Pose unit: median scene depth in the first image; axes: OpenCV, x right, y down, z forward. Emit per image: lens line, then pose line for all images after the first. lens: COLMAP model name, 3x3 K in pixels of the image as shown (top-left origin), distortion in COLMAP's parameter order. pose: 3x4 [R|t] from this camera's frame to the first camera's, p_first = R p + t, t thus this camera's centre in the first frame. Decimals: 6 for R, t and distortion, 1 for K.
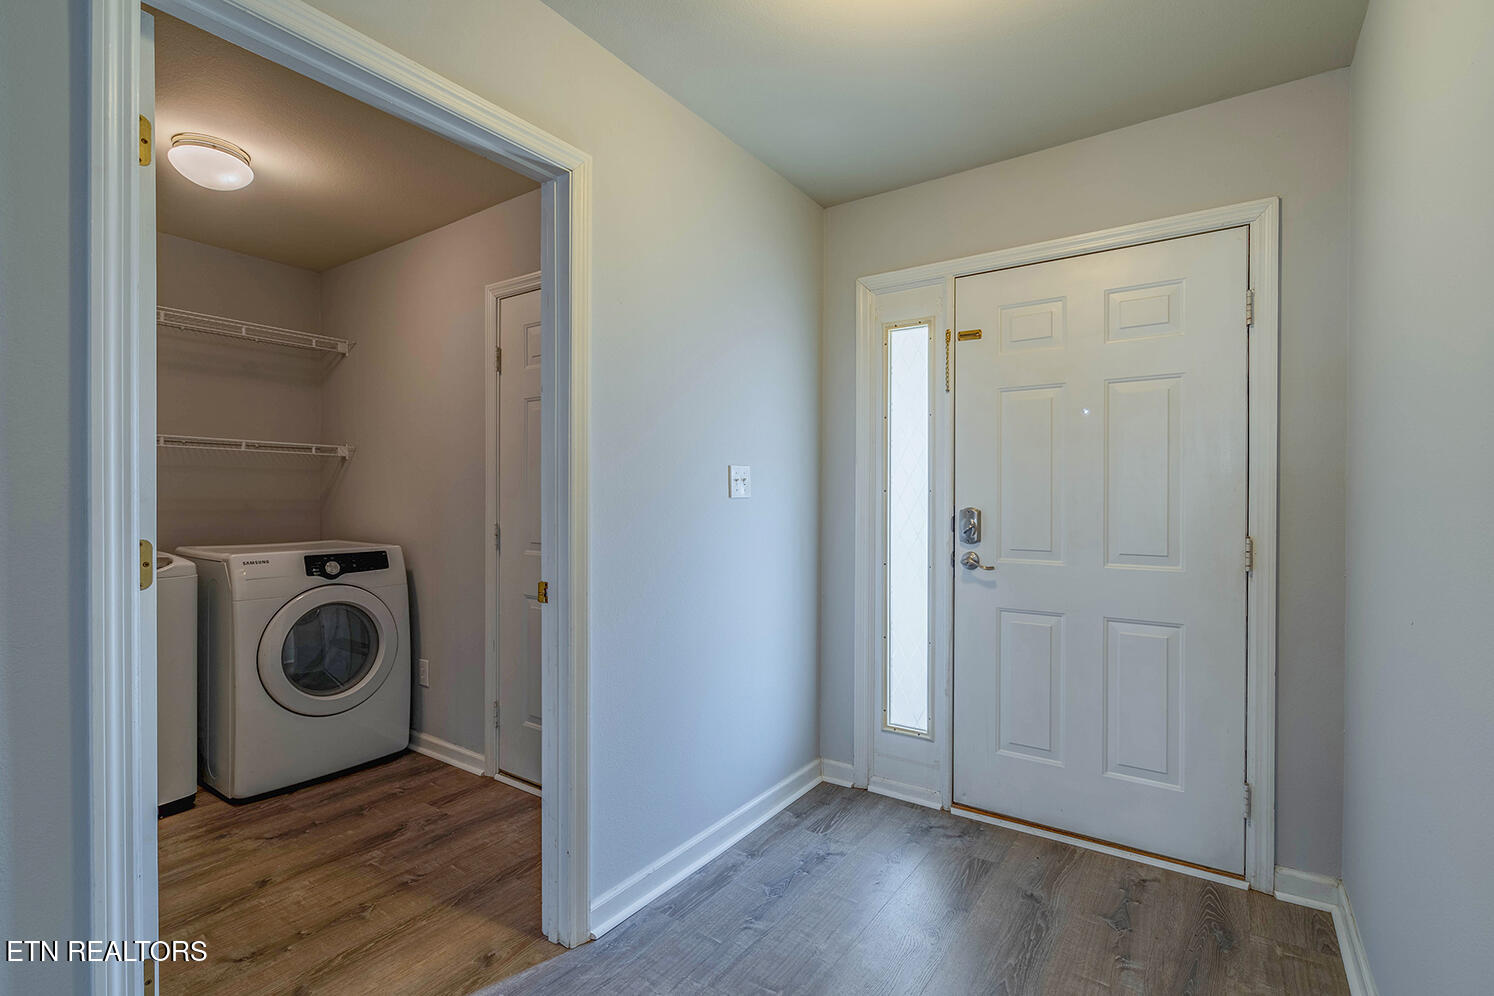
lens RADIAL K [[688.1, 0, 772.0], [0, 688.1, 497.3], [0, 0, 1]] dist [-0.001593, -0.001281]
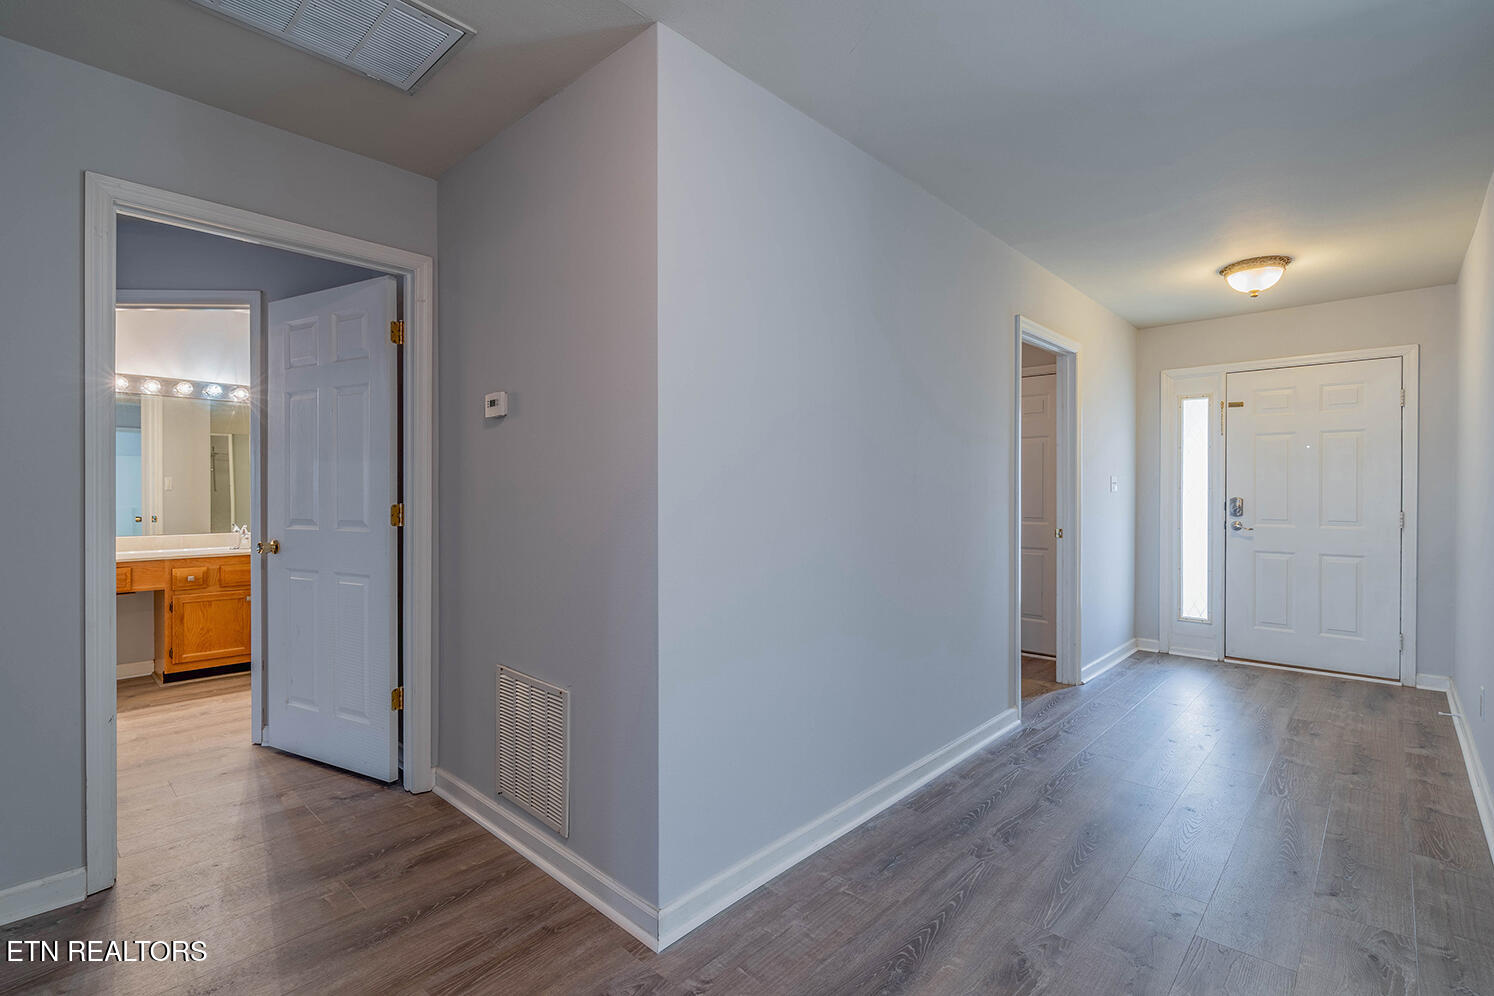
lens RADIAL K [[688.1, 0, 772.0], [0, 688.1, 497.3], [0, 0, 1]] dist [-0.001593, -0.001281]
pose [[0.989074, -0.002652, -0.147399, -0.397368], [0.003740, 0.999968, 0.007104, -0.001703], [0.147375, -0.007578, 0.989052, -0.599040]]
